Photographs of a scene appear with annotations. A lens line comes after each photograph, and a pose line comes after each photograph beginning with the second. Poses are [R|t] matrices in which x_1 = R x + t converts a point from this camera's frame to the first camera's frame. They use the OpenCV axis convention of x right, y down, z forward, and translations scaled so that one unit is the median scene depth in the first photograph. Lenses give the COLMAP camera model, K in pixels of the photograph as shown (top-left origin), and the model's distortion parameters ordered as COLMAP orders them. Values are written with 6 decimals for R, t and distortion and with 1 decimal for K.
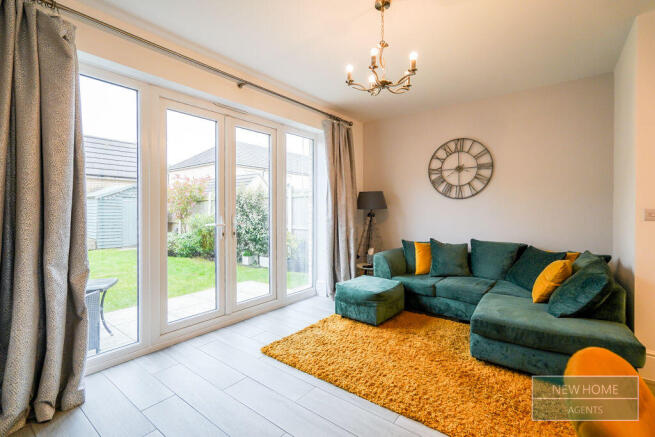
lens RADIAL K [[295.0, 0, 324.8], [0, 295.0, 209.5], [0, 0, 1]] dist [-0.001969, 0.000220]
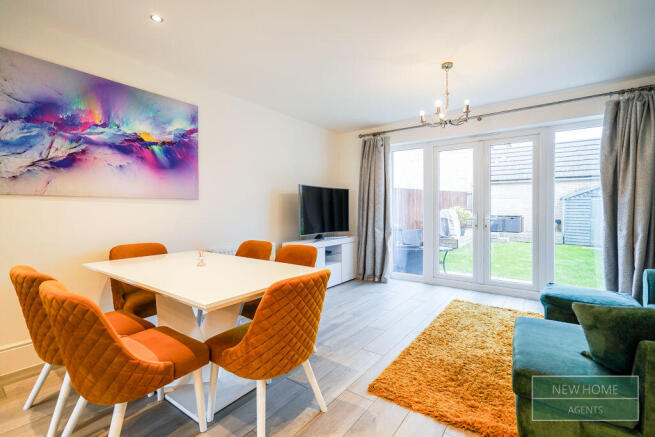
lens RADIAL K [[295.0, 0, 327.0], [0, 295.0, 215.2], [0, 0, 1]] dist [-0.001969, 0.000220]
pose [[0.029346, 0.023573, -0.999291, 1.178008], [-0.001383, 0.999722, 0.023542, -0.001184], [0.999568, 0.000691, 0.029370, 0.266142]]
